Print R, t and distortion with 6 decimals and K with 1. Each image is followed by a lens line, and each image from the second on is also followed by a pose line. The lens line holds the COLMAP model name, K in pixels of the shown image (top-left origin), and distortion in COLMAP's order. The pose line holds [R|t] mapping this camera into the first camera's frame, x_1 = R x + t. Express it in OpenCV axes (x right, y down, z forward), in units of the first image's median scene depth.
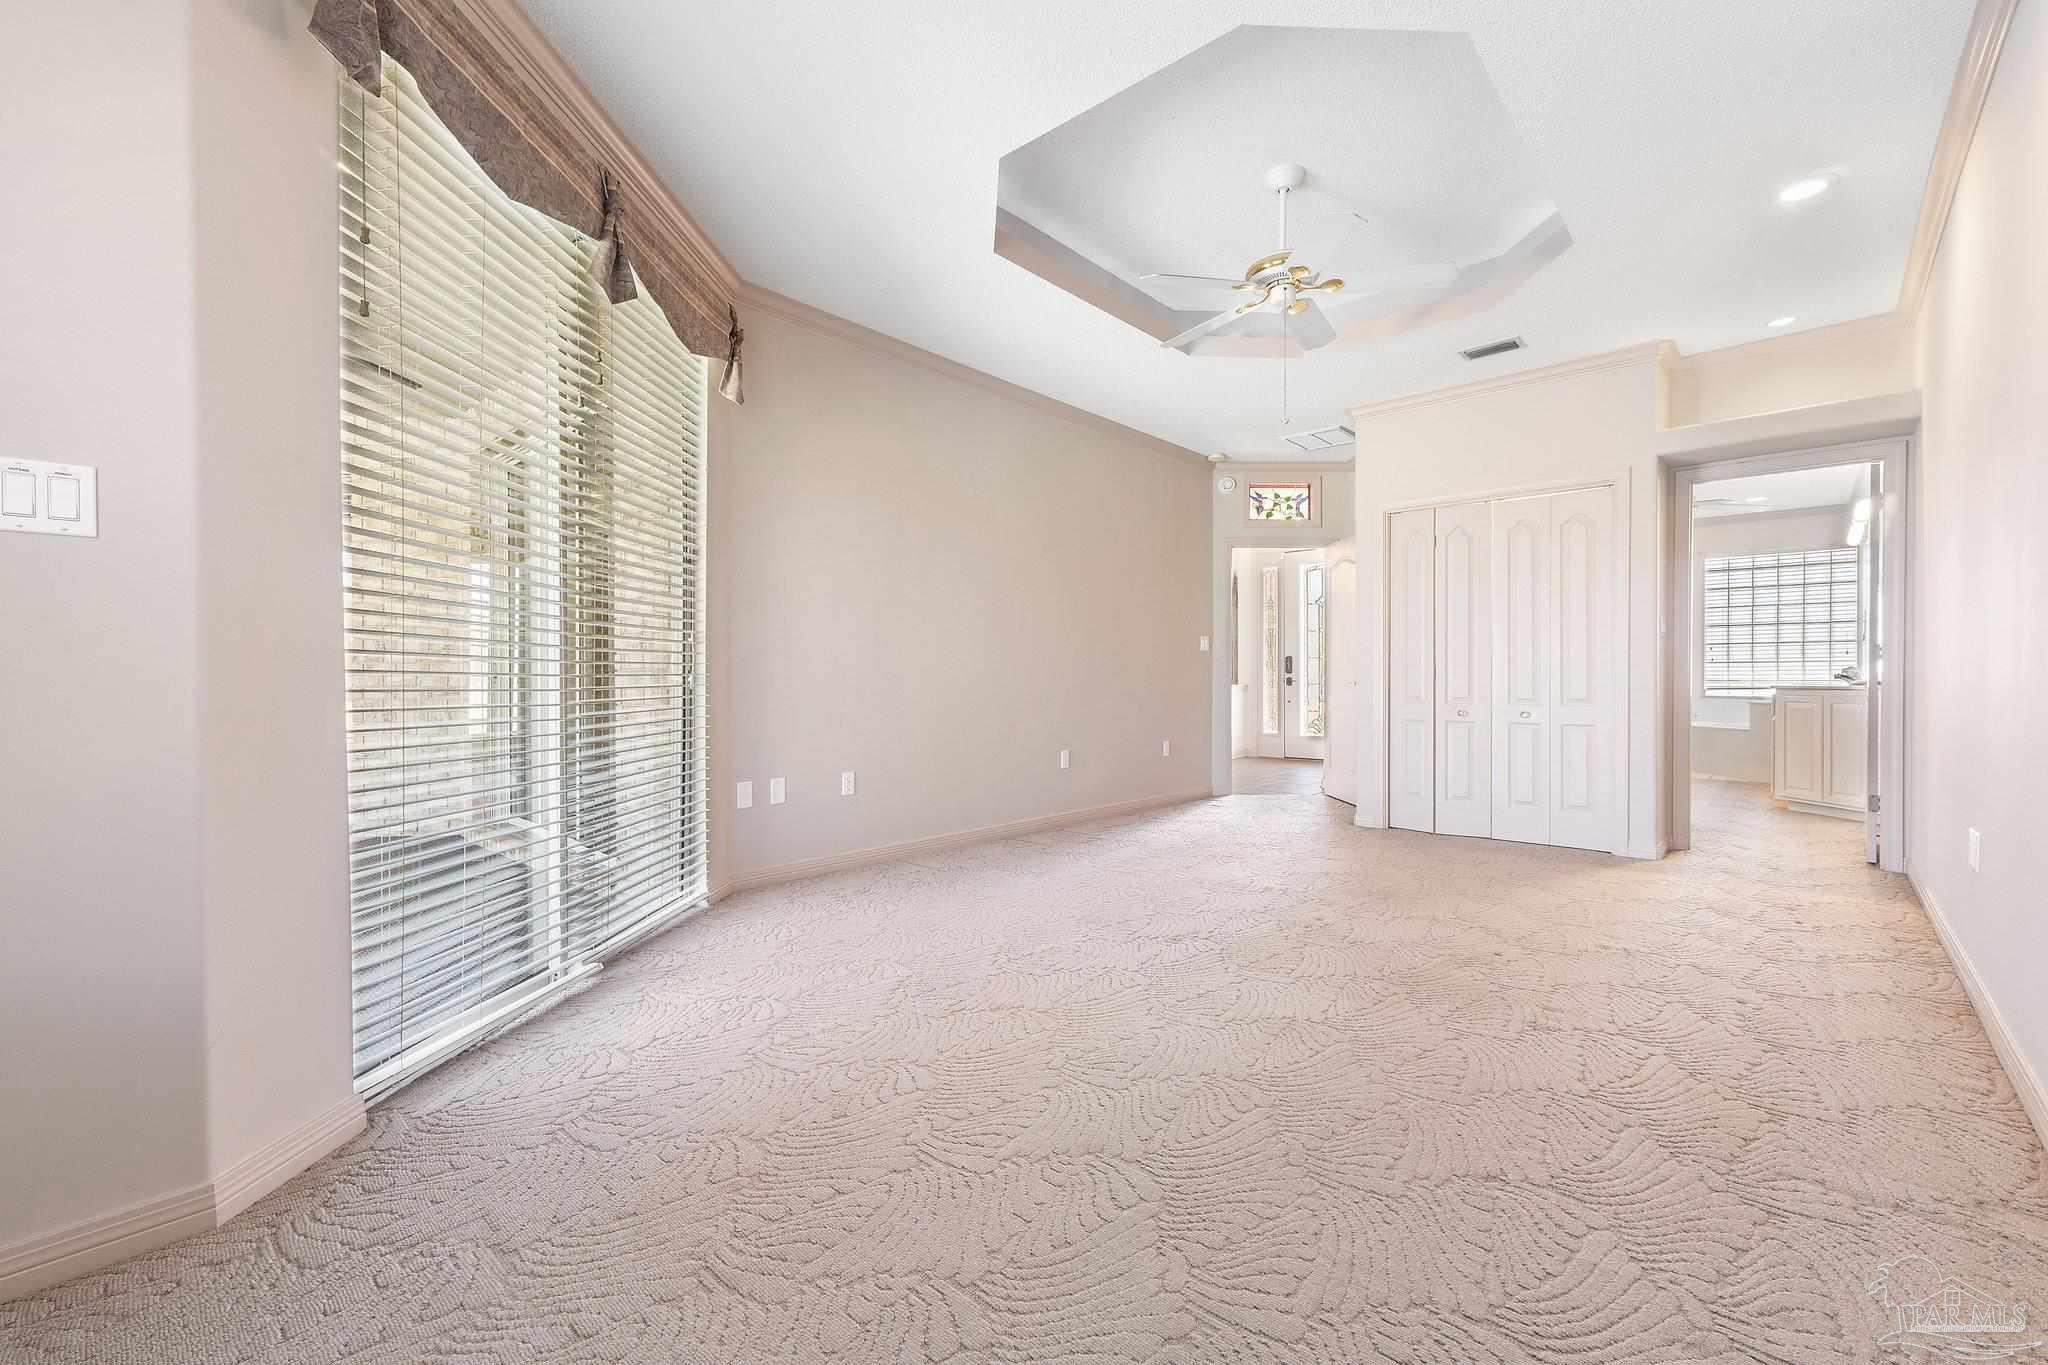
lens RADIAL K [[852.1, 0, 1016.9], [0, 852.1, 677.4], [0, 0, 1]] dist [0.003093, 0.000373]
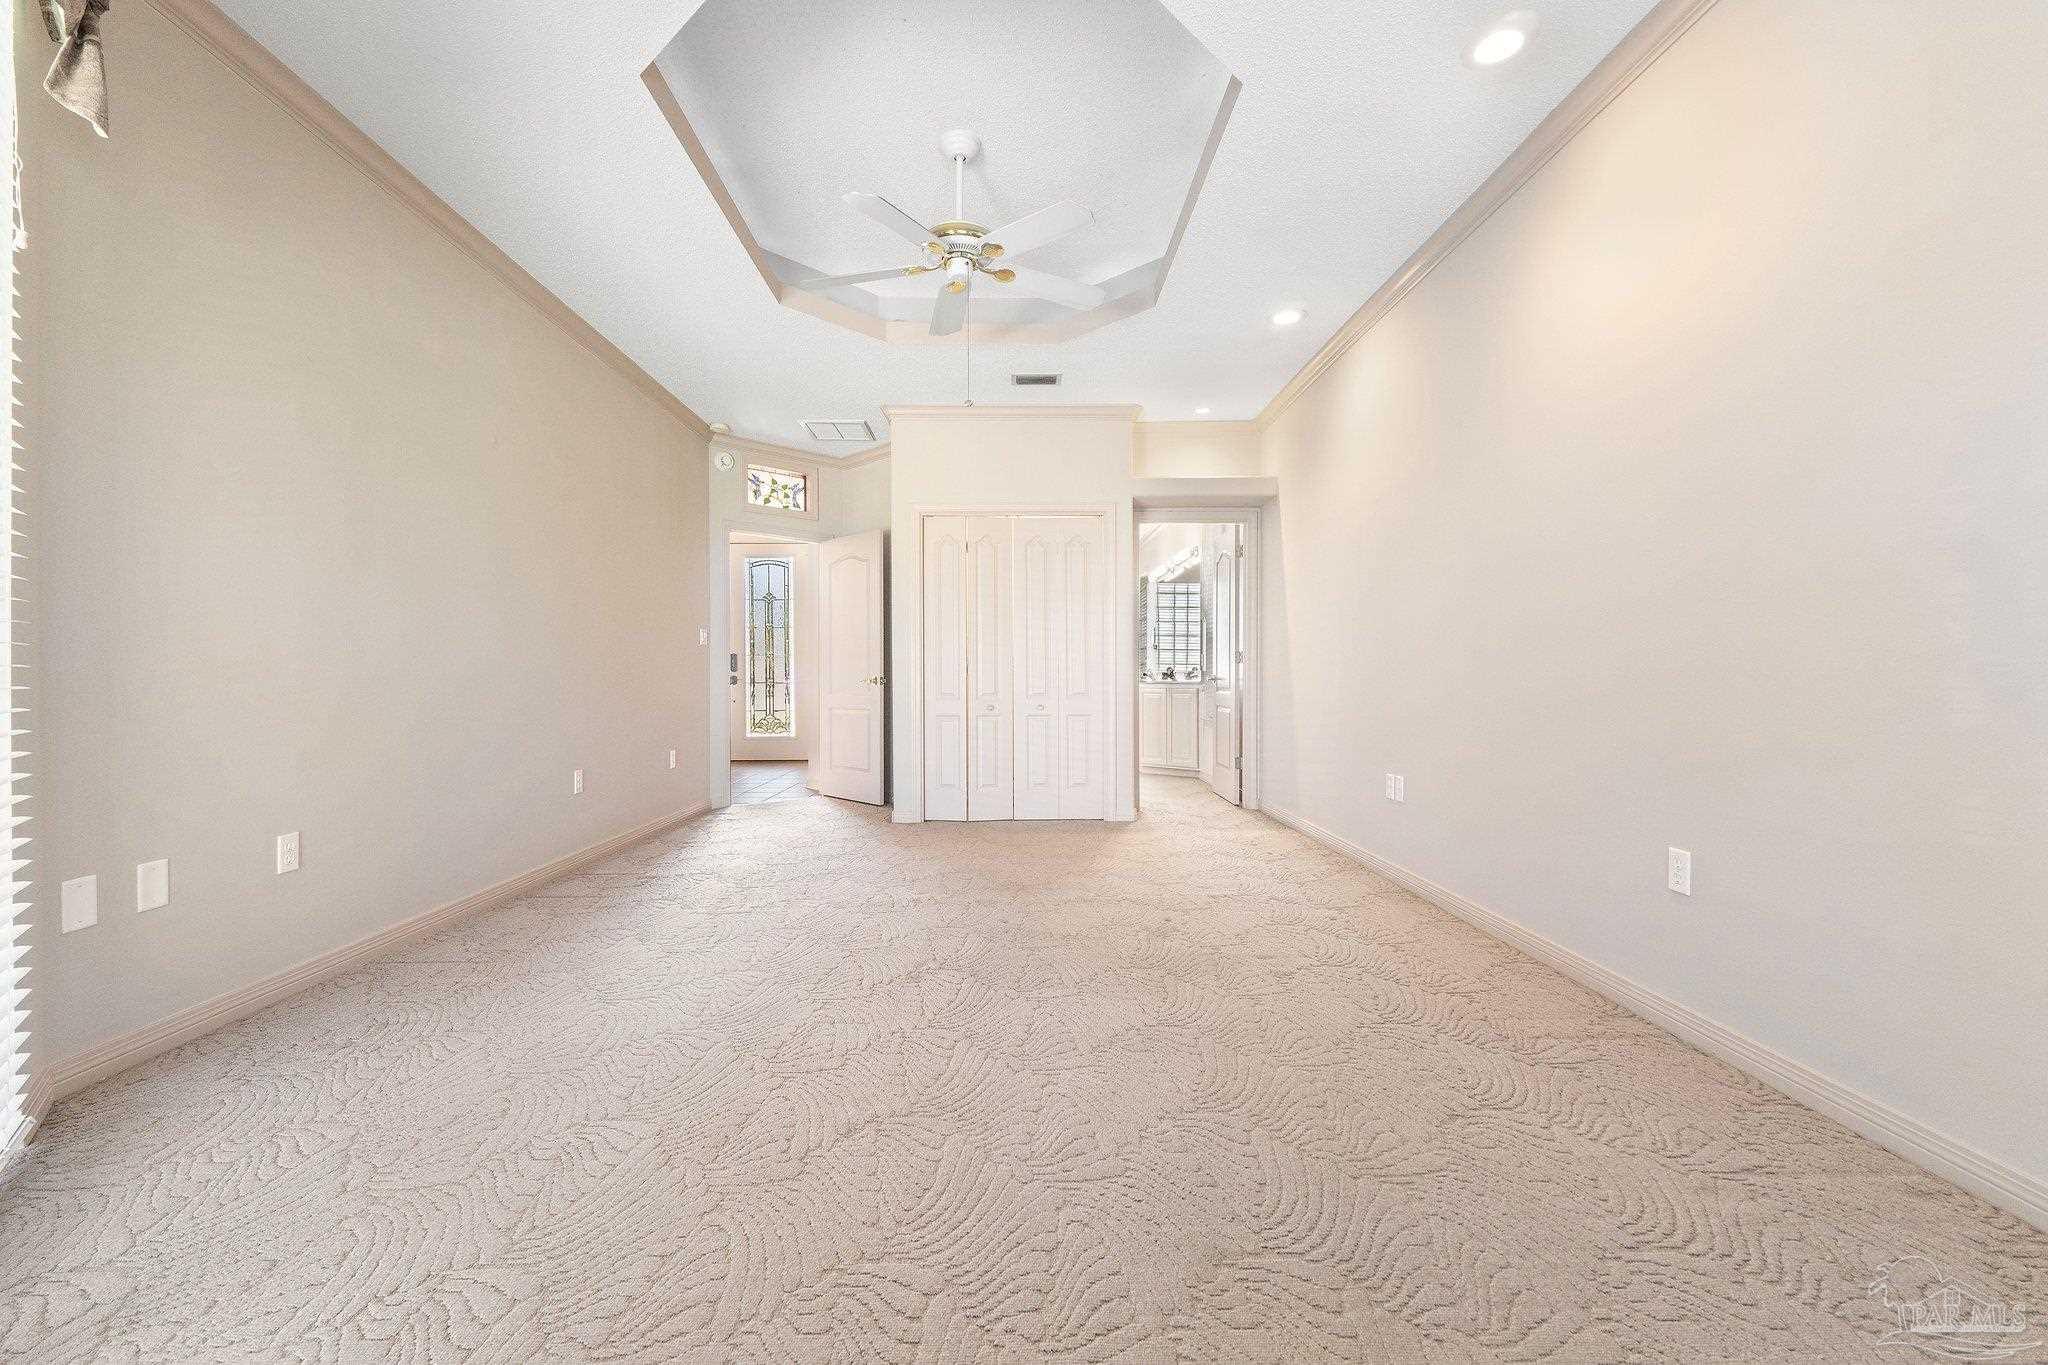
lens RADIAL K [[852.1, 0, 1022.4], [0, 852.1, 681.4], [0, 0, 1]] dist [0.003093, 0.000373]
pose [[0.728473, -0.005291, 0.685054, -0.183966], [0.001207, 0.999979, 0.006439, 0.001166], [-0.685073, -0.003864, 0.728464, 0.168138]]
